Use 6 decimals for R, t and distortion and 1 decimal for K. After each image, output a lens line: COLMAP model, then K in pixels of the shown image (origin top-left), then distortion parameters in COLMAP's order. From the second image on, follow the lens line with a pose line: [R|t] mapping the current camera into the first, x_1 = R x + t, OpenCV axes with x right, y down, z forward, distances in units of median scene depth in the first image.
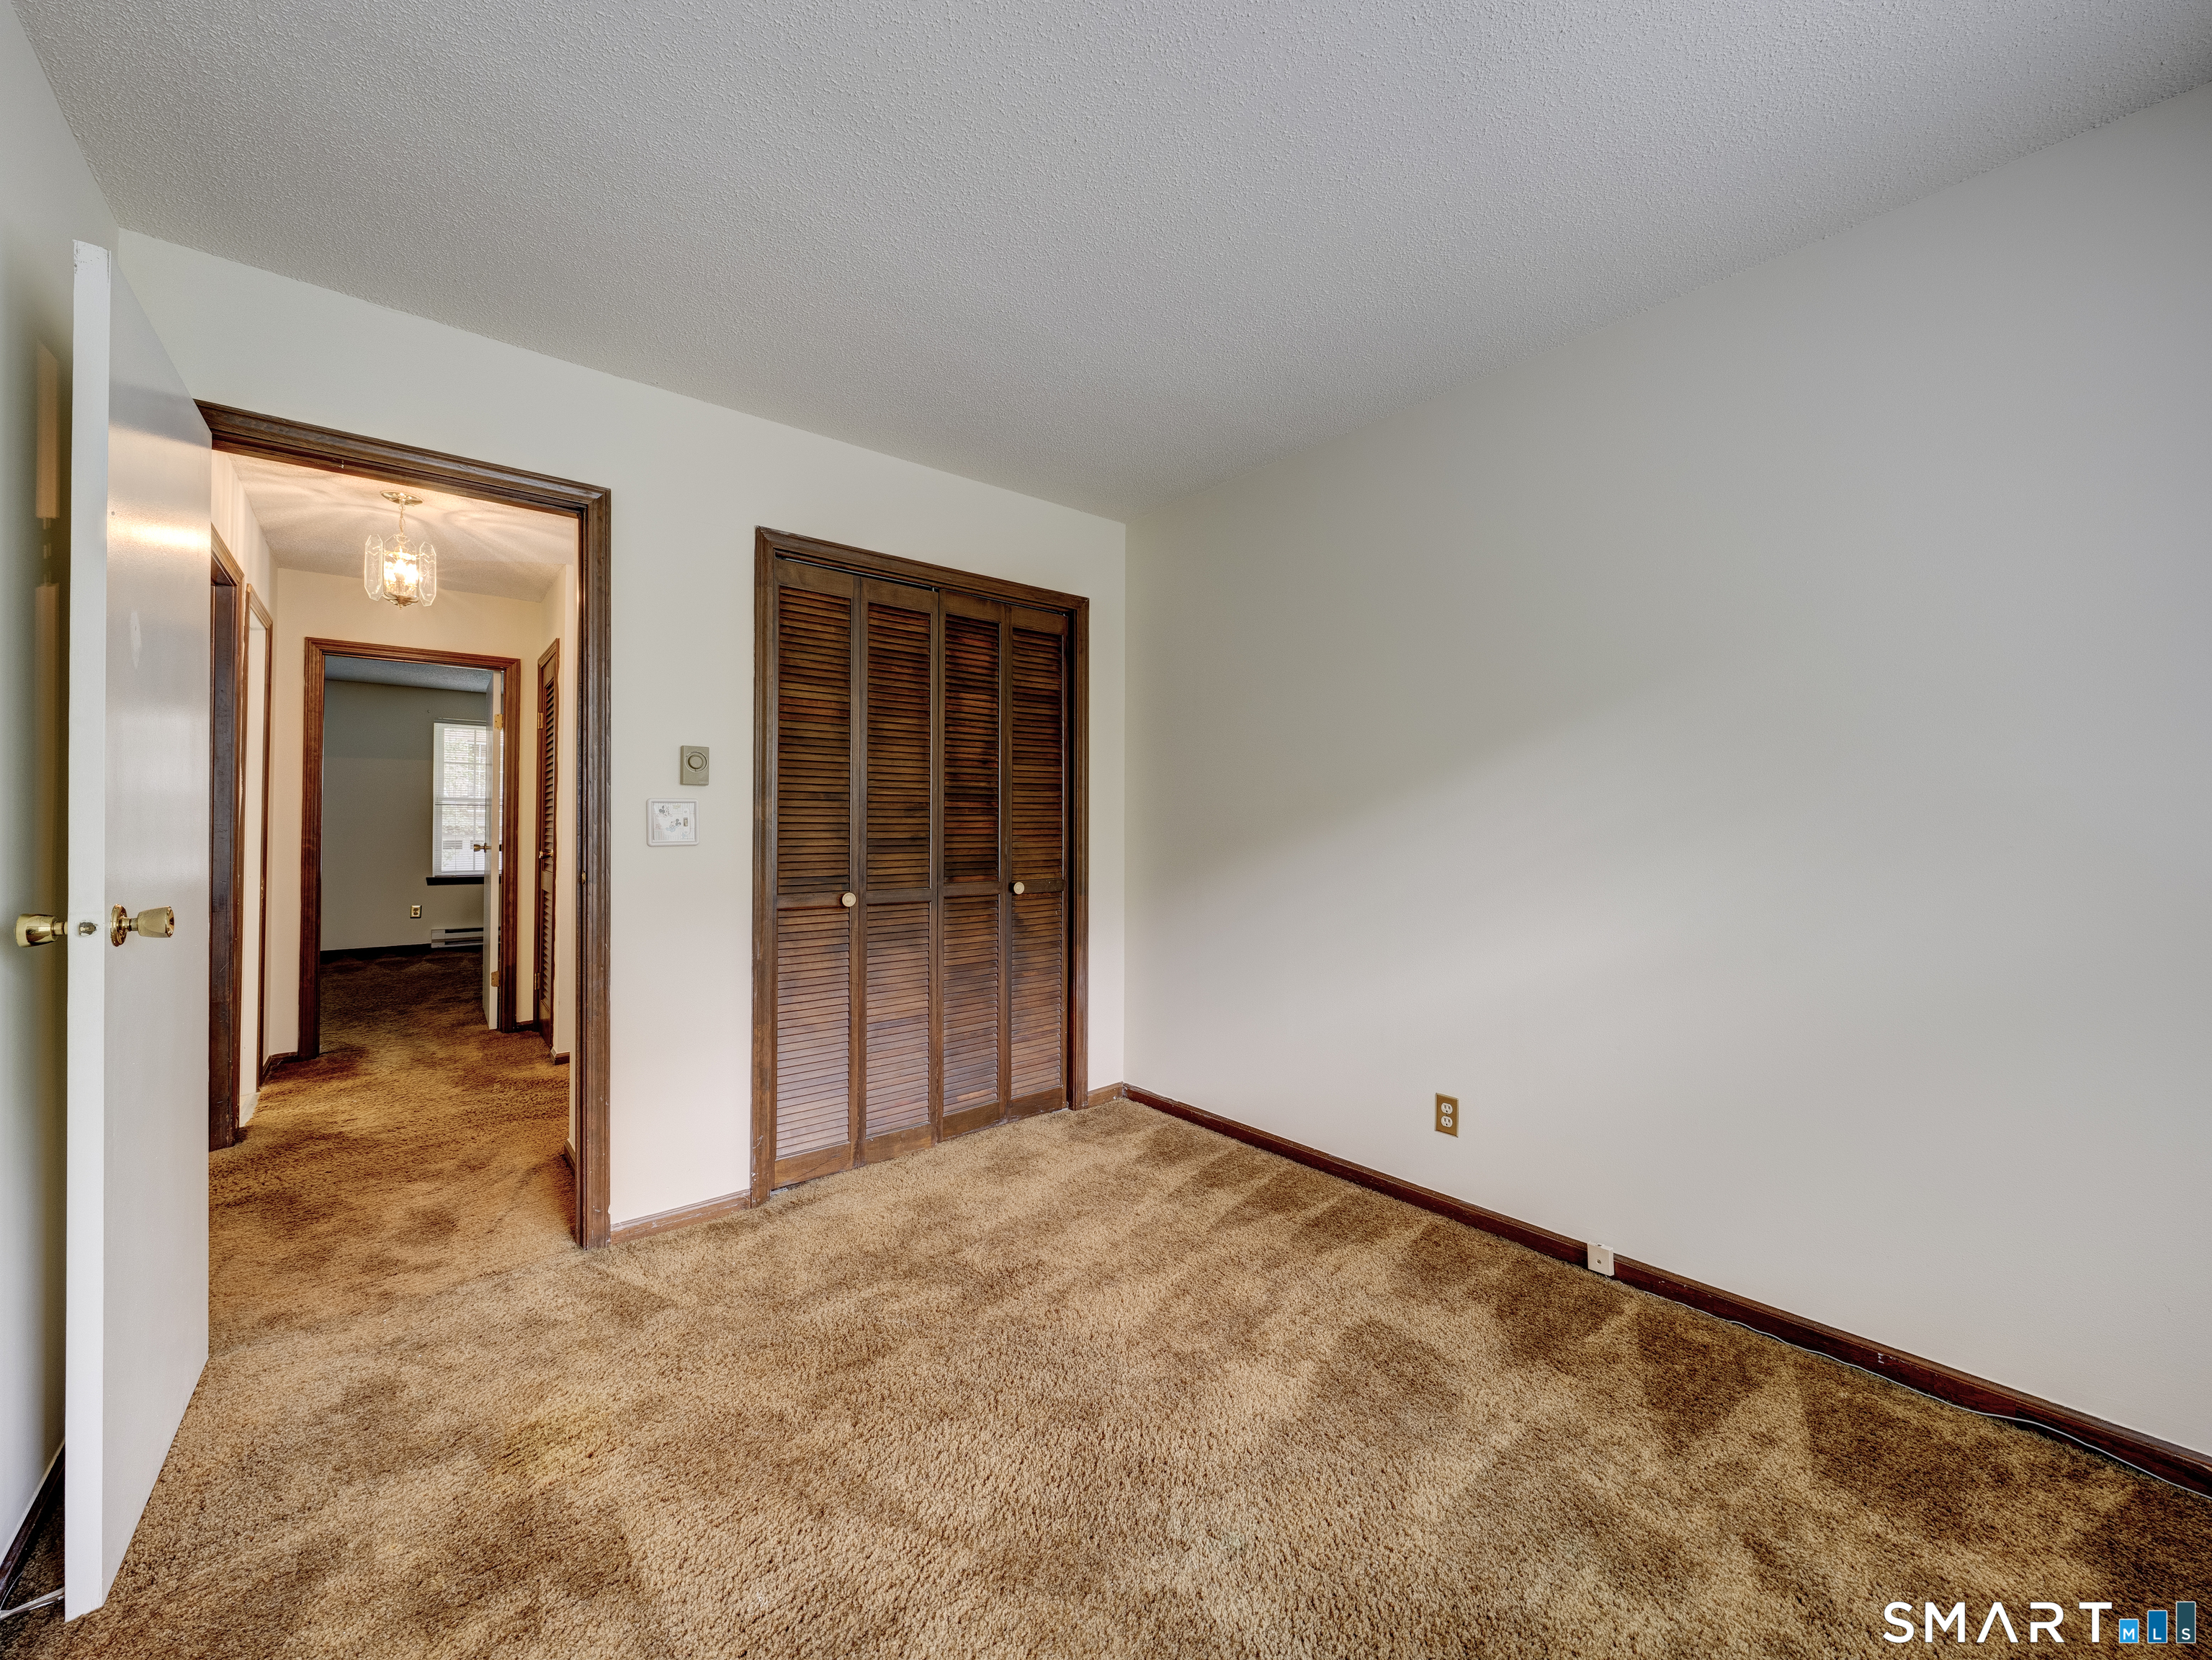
lens RADIAL K [[851.5, 0, 1106.7], [0, 851.5, 819.2], [0, 0, 1]] dist [-0.003062, -0.000190]
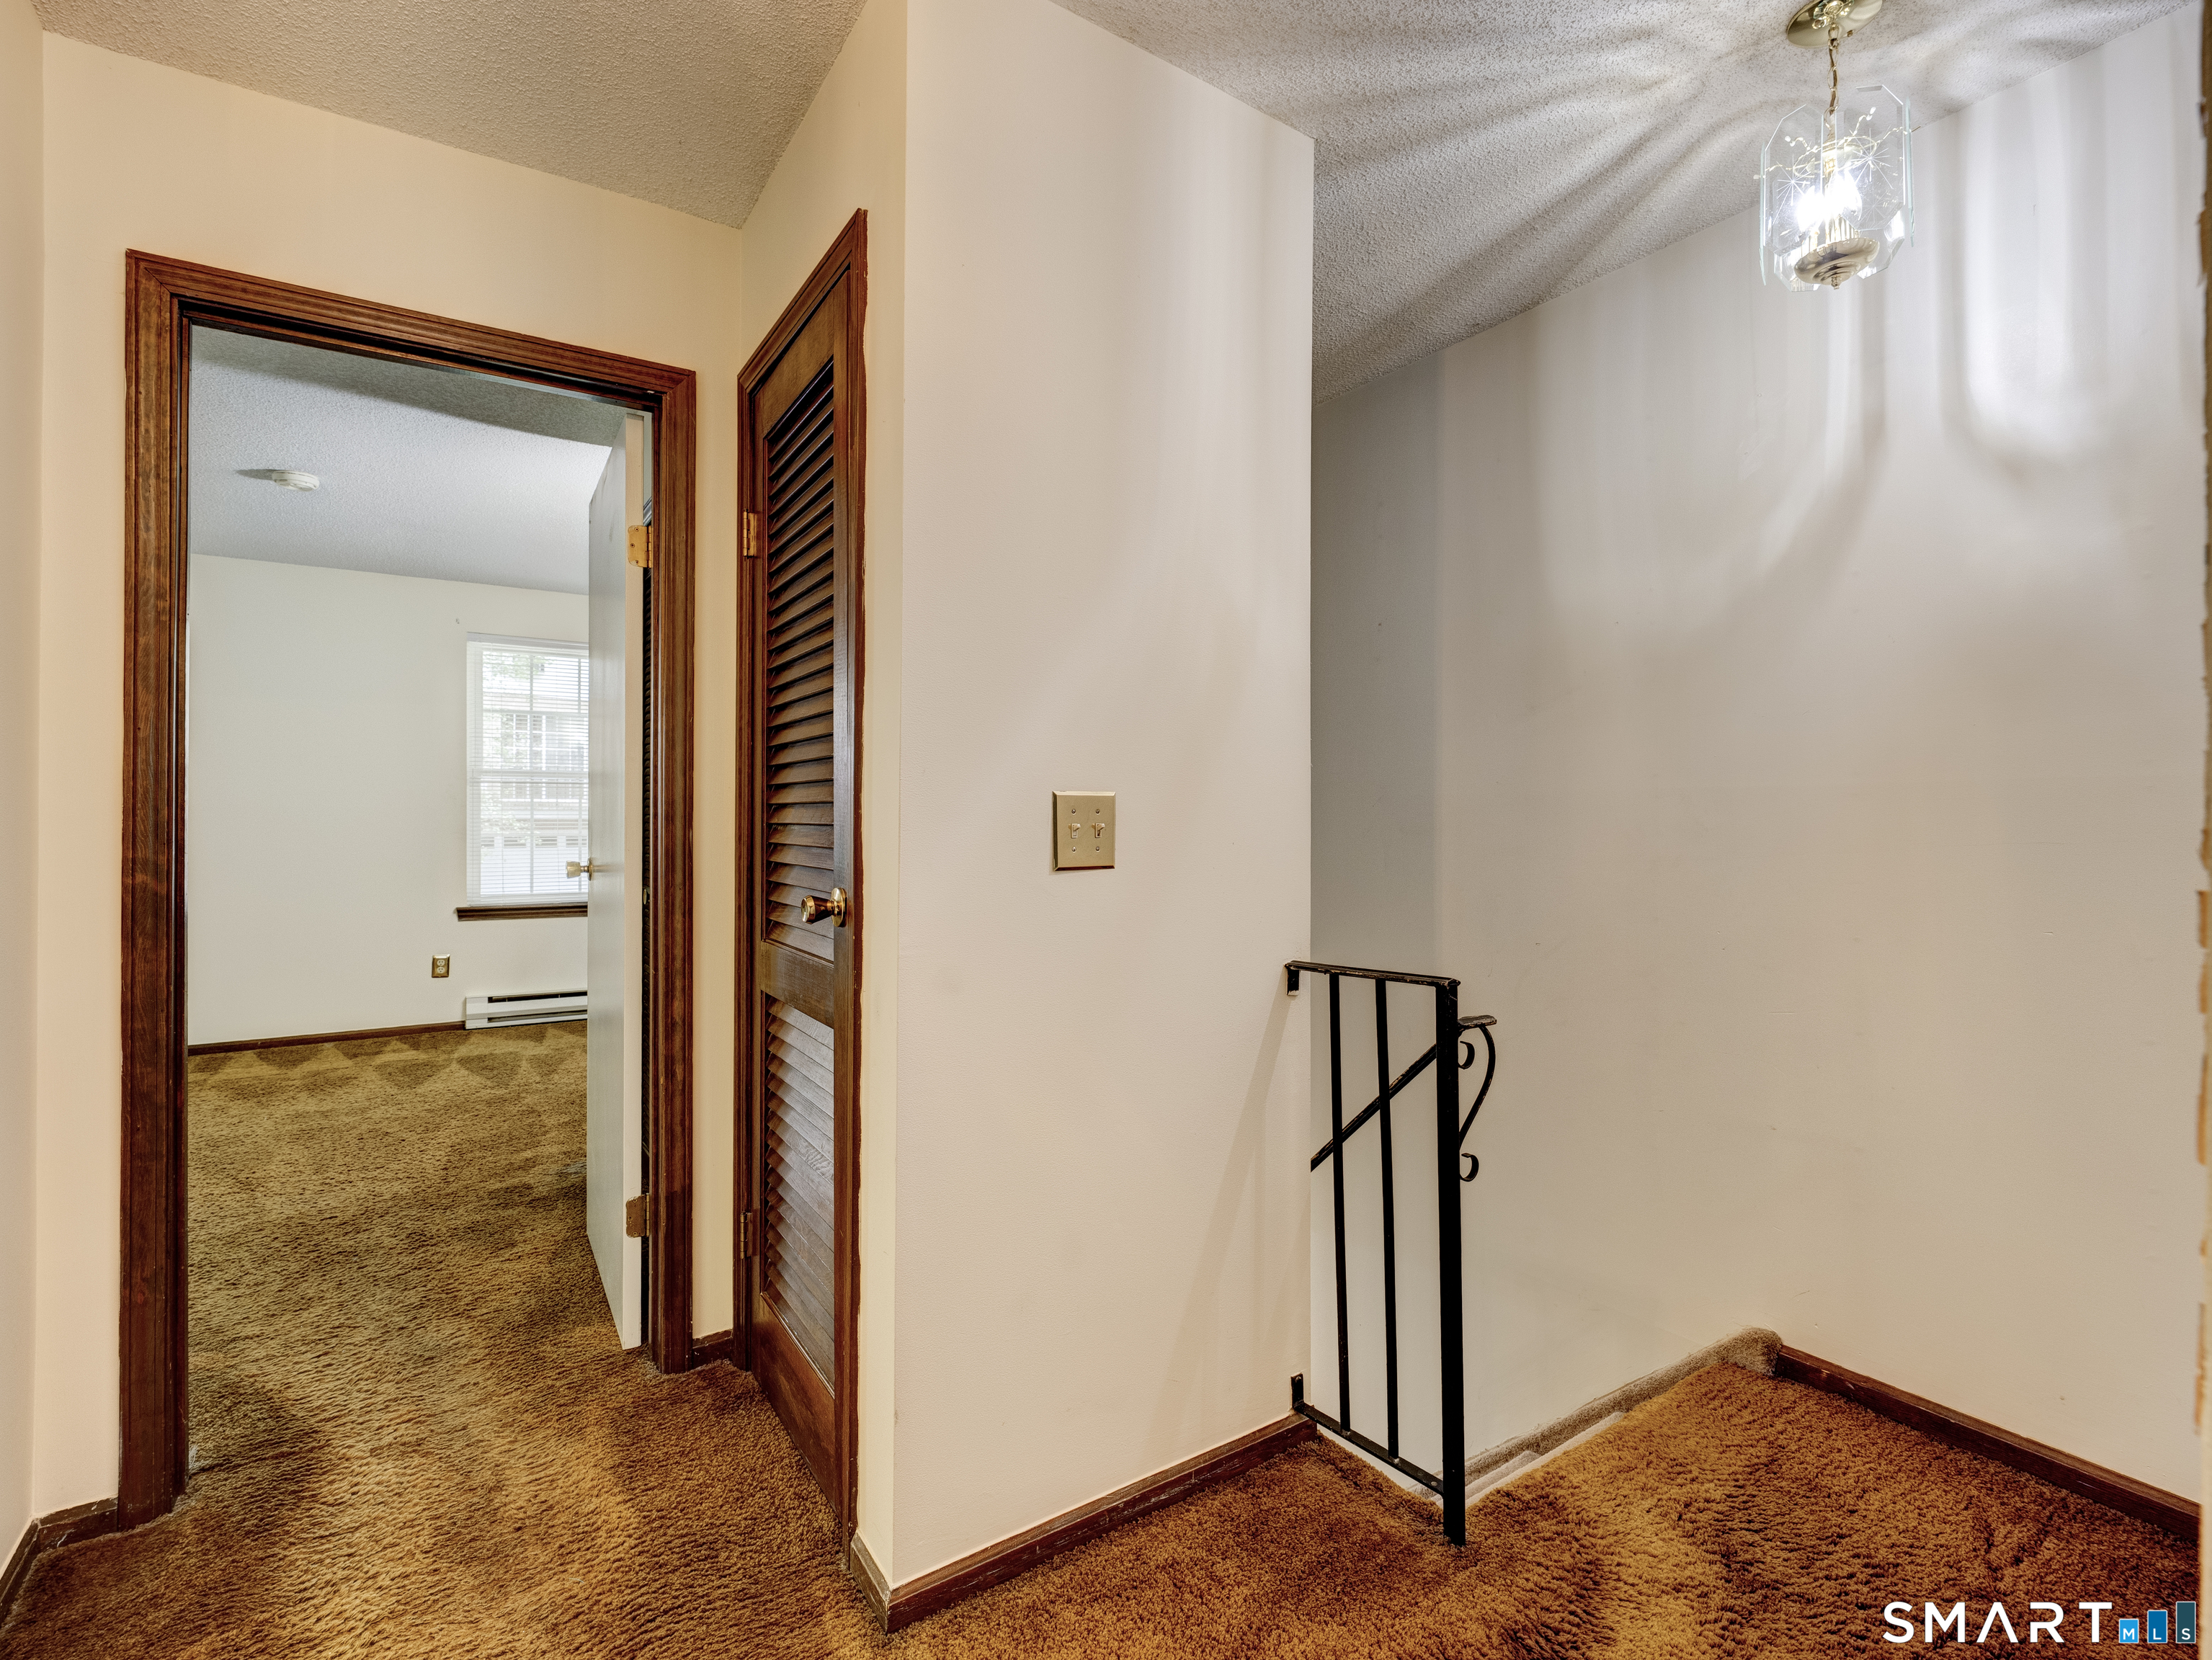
lens RADIAL K [[1039.0, 0, 1109.8], [0, 1039.0, 814.8], [0, 0, 1]] dist [0.003277, 0.000516]
pose [[0.993920, -0.003481, -0.110046, -0.426054], [0.003917, 0.999985, 0.003741, 0.004565], [0.110031, -0.004149, 0.993920, 0.522477]]
